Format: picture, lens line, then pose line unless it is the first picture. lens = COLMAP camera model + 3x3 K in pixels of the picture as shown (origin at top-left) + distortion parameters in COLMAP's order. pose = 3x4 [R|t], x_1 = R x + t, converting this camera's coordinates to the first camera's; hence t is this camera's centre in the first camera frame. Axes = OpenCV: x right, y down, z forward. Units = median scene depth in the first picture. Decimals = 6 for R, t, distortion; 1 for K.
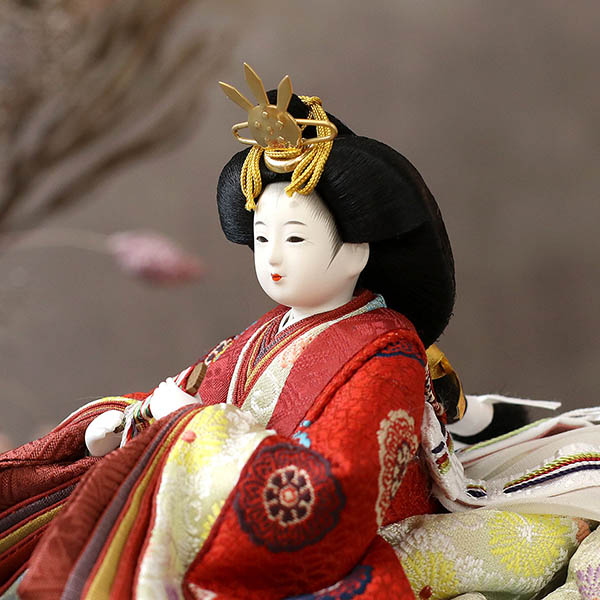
lens RADIAL K [[3597.4, 0, 300.0], [0, 3597.4, 300.0], [0, 0, 1]] dist [-0.281697, 16.852130]
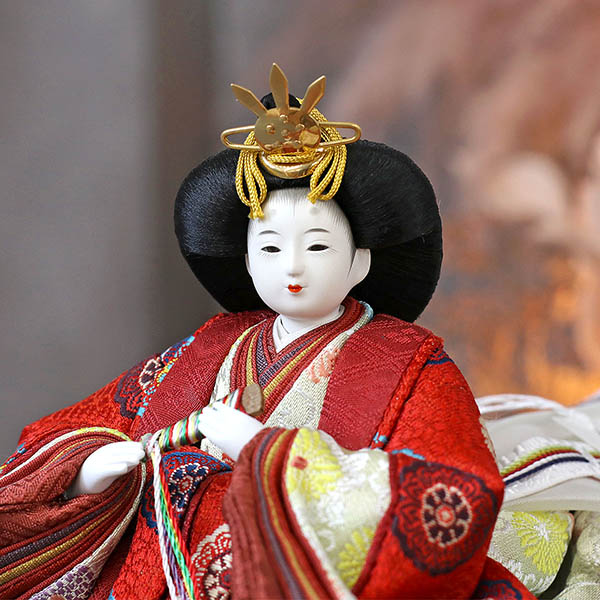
lens RADIAL K [[3597.4, 0, 300.0], [0, 3597.4, 300.0], [0, 0, 1]] dist [-0.281697, 16.852130]
pose [[0.861962, -0.062899, 0.503055, -0.490302], [0.054433, 0.998020, 0.031517, -0.033632], [-0.504041, 0.000216, 0.863679, 0.180208]]
